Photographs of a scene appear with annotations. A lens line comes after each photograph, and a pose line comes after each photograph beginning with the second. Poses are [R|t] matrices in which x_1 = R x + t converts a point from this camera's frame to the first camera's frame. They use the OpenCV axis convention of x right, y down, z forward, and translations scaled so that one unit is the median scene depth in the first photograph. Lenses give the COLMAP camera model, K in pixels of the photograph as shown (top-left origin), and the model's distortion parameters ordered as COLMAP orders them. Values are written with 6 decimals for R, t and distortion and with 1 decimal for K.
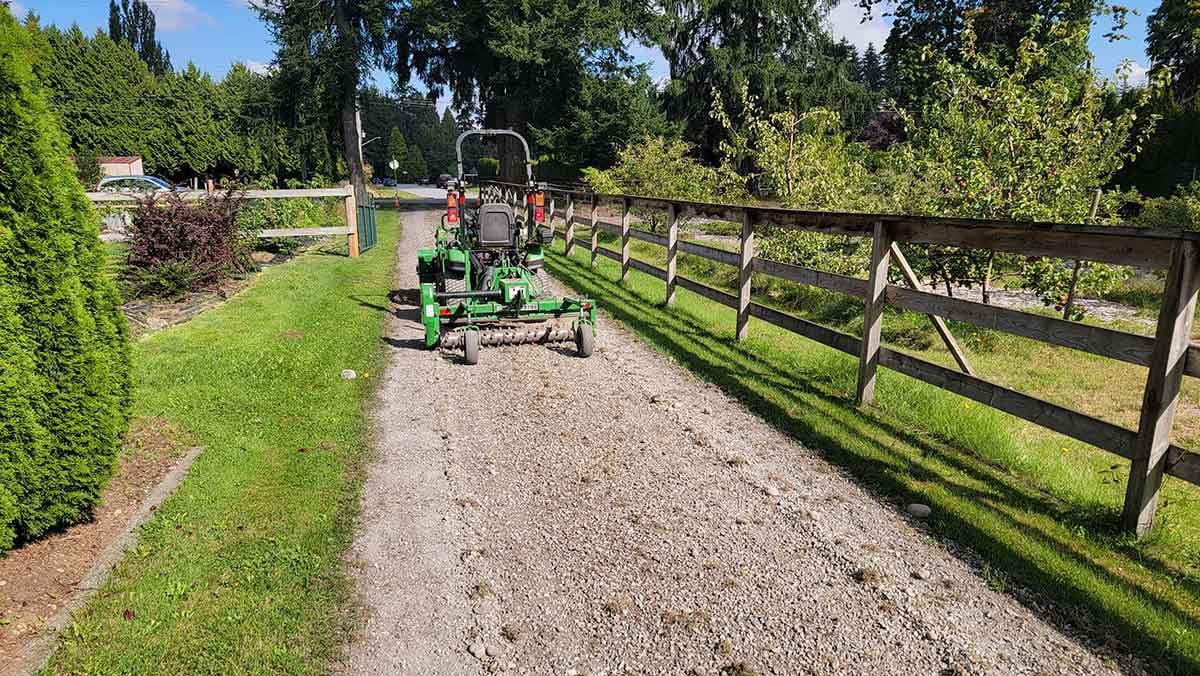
lens RADIAL K [[829.9, 0, 595.8], [0, 829.9, 328.4], [0, 0, 1]] dist [0.086952, -0.075521]
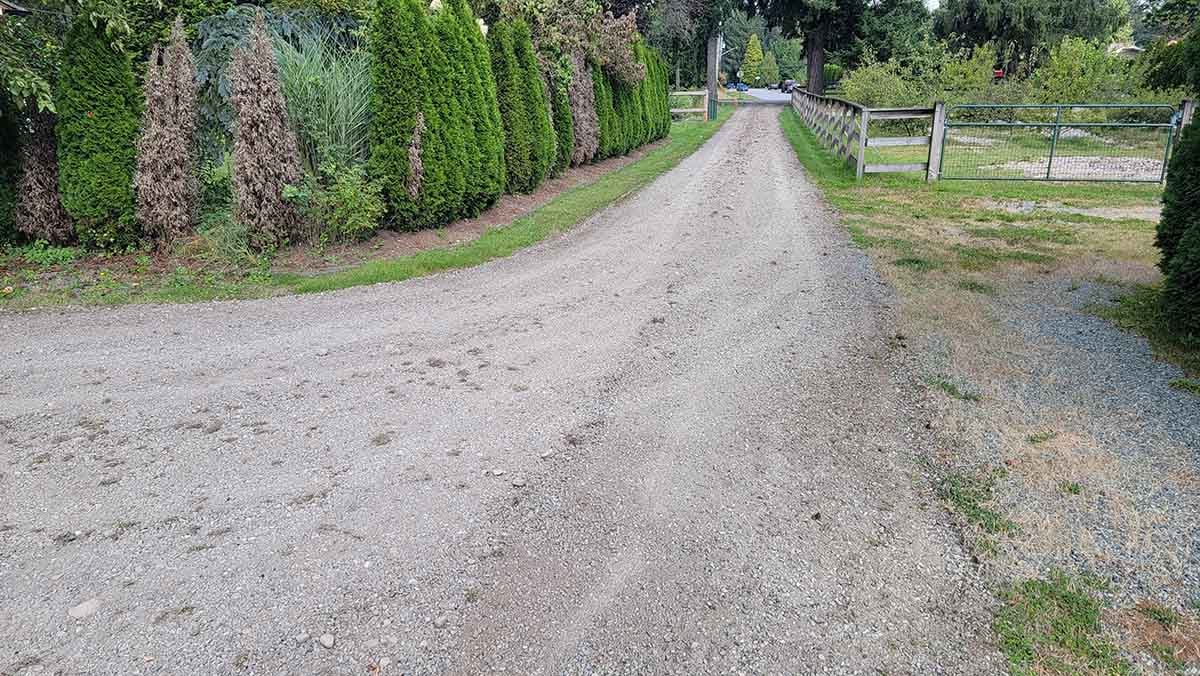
lens RADIAL K [[829.9, 0, 595.8], [0, 829.9, 328.4], [0, 0, 1]] dist [0.086952, -0.075521]
pose [[0.916635, 0.127362, -0.378892, 0.151697], [-0.085905, 0.988500, 0.124452, 0.086298], [0.390385, -0.081528, 0.917035, -0.507097]]
